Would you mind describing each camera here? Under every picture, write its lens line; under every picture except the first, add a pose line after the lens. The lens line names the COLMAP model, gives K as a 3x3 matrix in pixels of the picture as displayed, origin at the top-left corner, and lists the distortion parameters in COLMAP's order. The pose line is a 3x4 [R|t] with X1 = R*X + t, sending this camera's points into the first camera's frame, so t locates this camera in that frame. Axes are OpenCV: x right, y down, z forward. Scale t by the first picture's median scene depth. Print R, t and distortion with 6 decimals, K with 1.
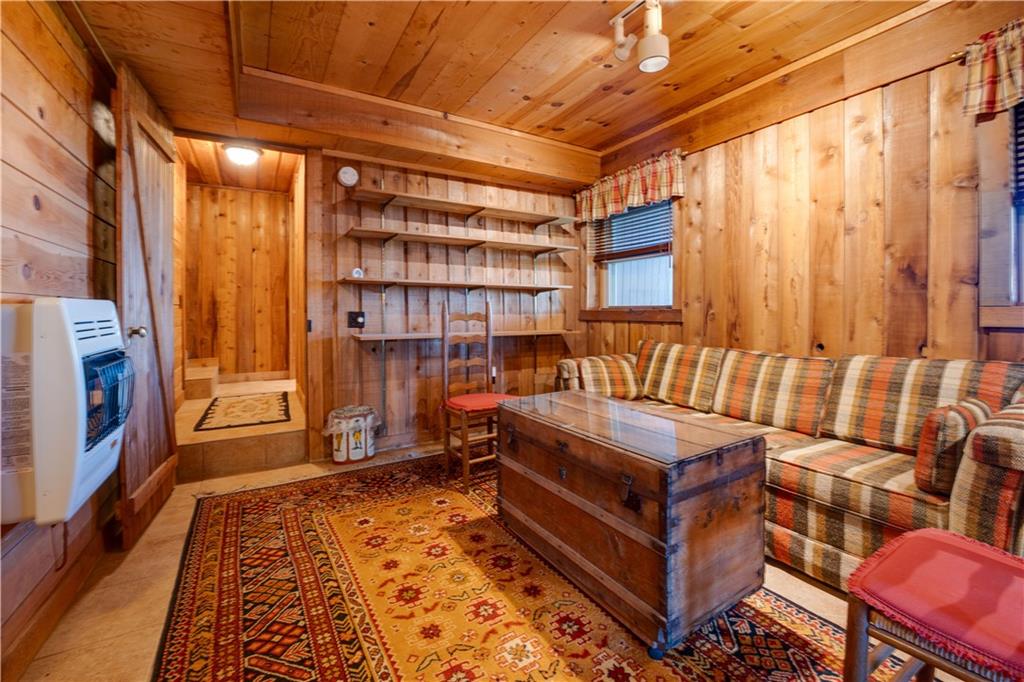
lens RADIAL K [[432.9, 0, 511.3], [0, 432.9, 312.2], [0, 0, 1]] dist [-0.000983, 0.000006]
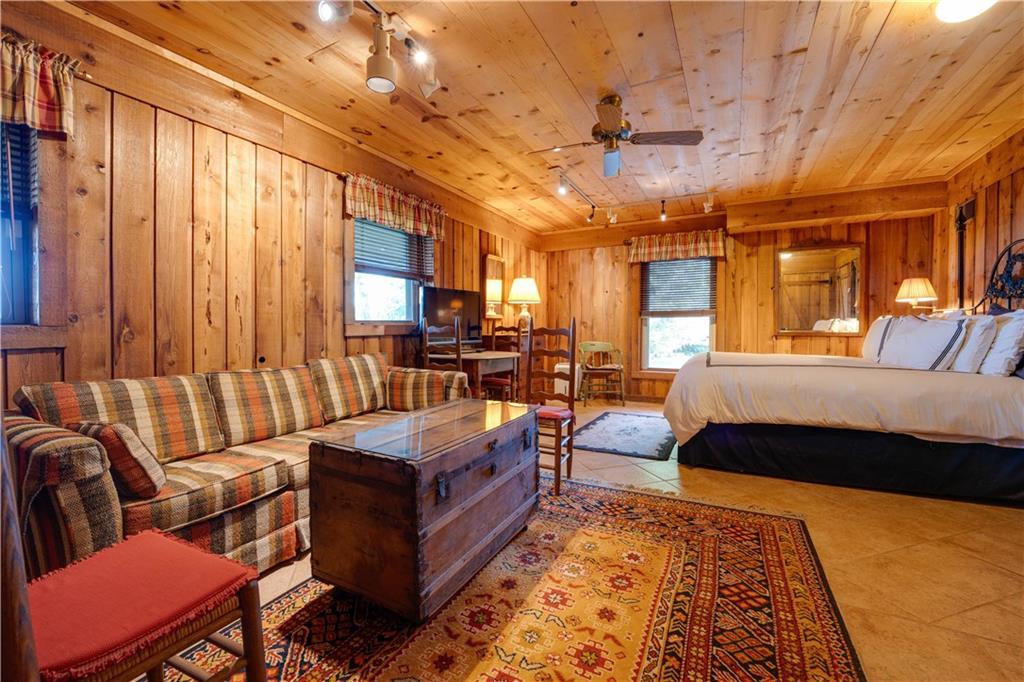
lens RADIAL K [[420.0, 0, 512.0], [0, 420.0, 341.0], [0, 0, 1]] dist [-0.003289, -0.000316]
pose [[-0.514995, -0.022784, 0.856890, -0.831006], [0.011657, 0.999368, 0.033578, 0.003250], [-0.857114, 0.027281, -0.514404, 1.503647]]
